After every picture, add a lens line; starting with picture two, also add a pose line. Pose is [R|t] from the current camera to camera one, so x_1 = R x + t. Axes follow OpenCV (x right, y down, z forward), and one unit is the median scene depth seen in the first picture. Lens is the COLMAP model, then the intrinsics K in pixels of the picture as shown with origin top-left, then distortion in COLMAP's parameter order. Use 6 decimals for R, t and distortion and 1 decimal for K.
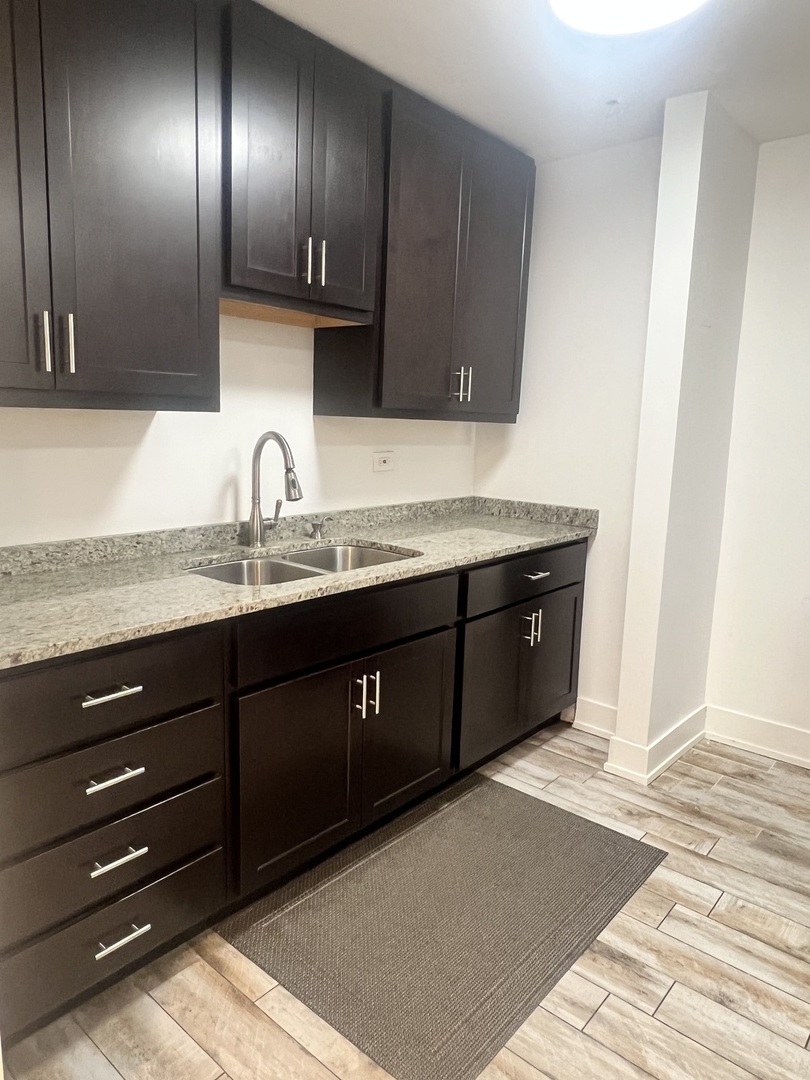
lens RADIAL K [[714.3, 0, 400.9], [0, 714.3, 537.7], [0, 0, 1]] dist [-0.009153, 0.001702]
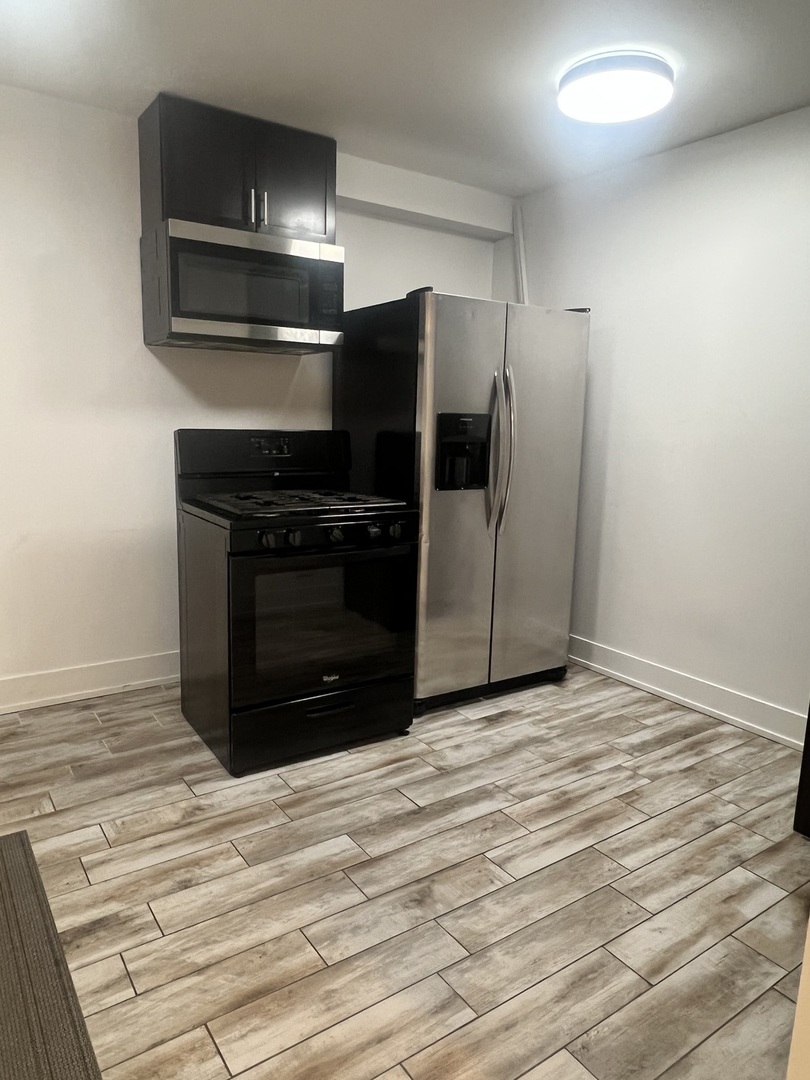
lens RADIAL K [[714.3, 0, 401.0], [0, 714.3, 540.1], [0, 0, 1]] dist [-0.009153, 0.001702]
pose [[0.249678, -0.186135, 0.950271, -0.405969], [0.138394, 0.978136, 0.155231, -0.013327], [-0.958388, 0.092754, 0.269979, 0.292911]]
